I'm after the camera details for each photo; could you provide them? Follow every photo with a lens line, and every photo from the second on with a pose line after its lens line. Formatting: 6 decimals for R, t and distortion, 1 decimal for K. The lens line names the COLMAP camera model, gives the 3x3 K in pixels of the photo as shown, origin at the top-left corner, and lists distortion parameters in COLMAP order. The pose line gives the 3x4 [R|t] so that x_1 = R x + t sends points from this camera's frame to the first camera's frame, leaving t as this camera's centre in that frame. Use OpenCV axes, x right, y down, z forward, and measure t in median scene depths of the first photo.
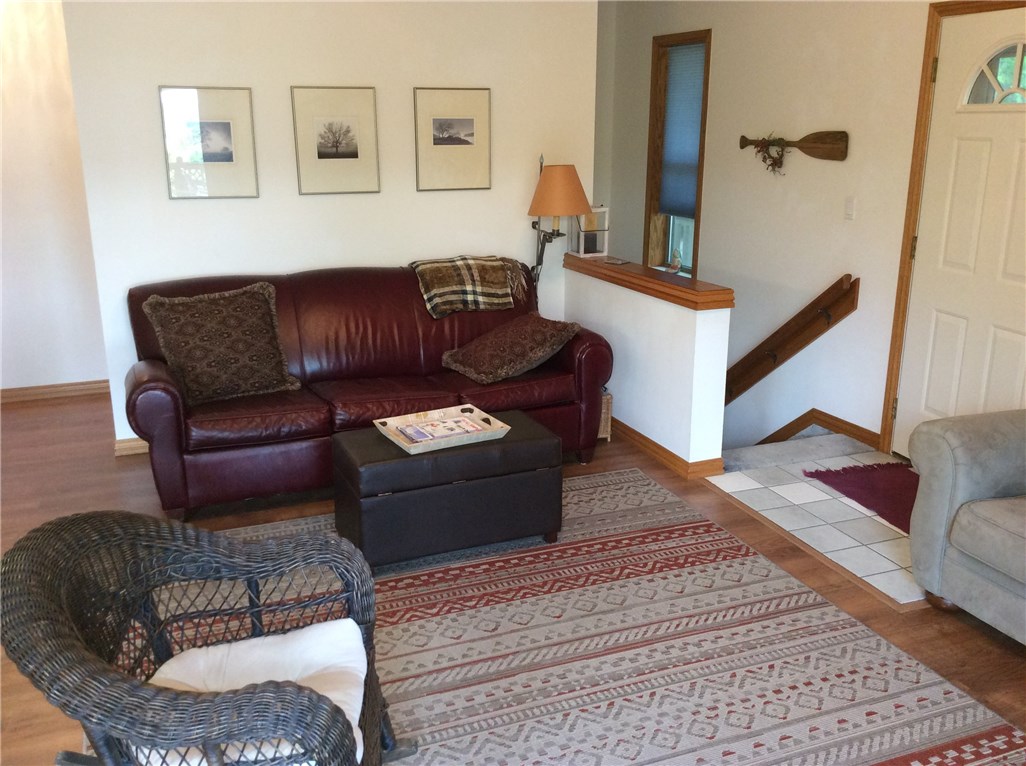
lens RADIAL K [[944.8, 0, 516.2], [0, 944.8, 383.7], [0, 0, 1]] dist [0.071640, 0.000000]
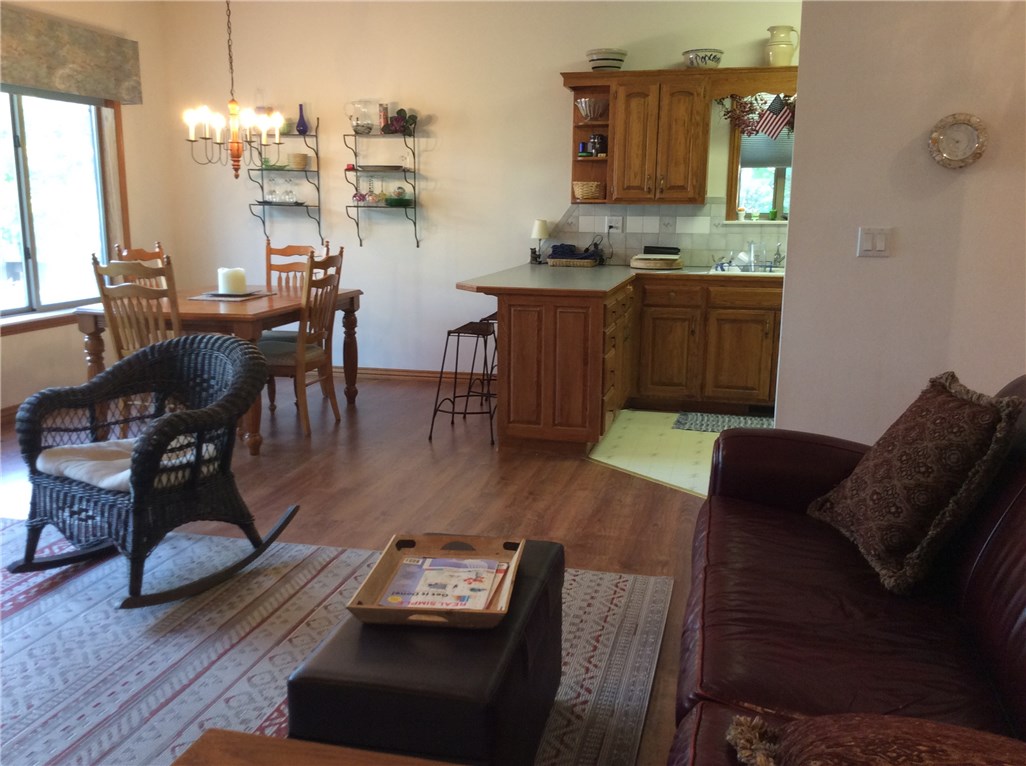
lens RADIAL K [[944.8, 0, 502.9], [0, 944.8, 389.3], [0, 0, 1]] dist [0.071640, 0.000000]
pose [[-0.598806, 0.145760, -0.787518, 0.368715], [-0.230251, 0.910456, 0.343590, -0.287483], [0.767082, 0.387071, -0.511626, 1.337134]]
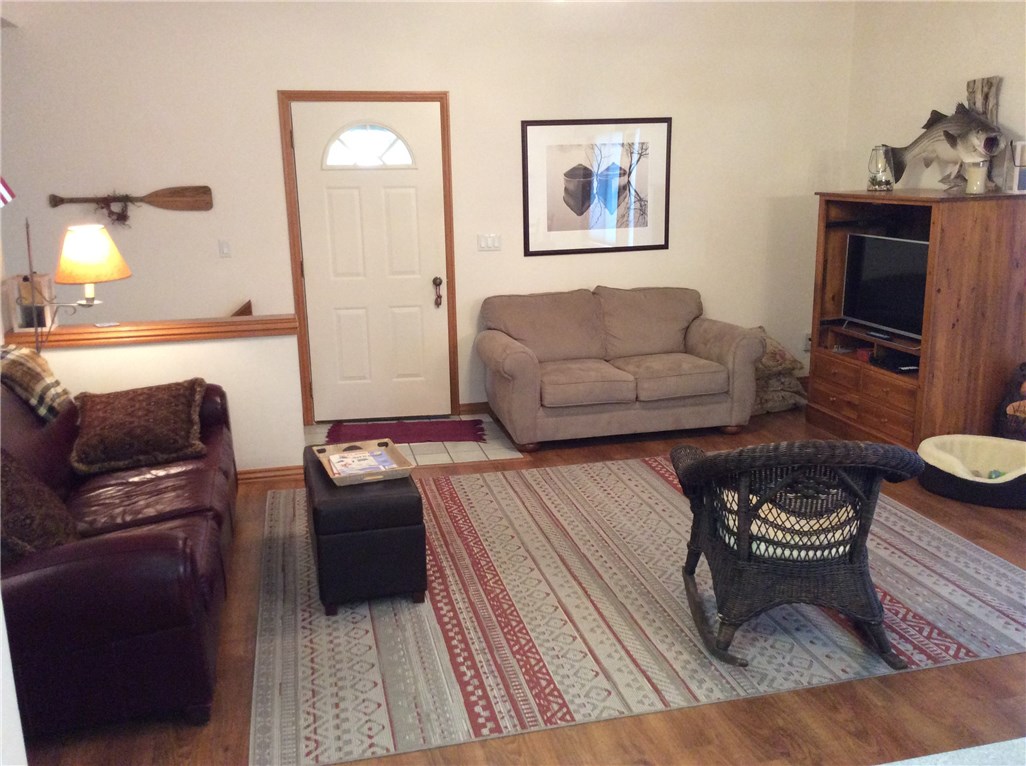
lens RADIAL K [[944.8, 0, 512.8], [0, 944.8, 383.0], [0, 0, 1]] dist [0.071640, 0.000000]
pose [[0.154115, -0.232589, 0.960287, -1.107324], [0.287857, 0.940307, 0.181552, -0.189502], [-0.945191, 0.248445, 0.211868, 0.607862]]
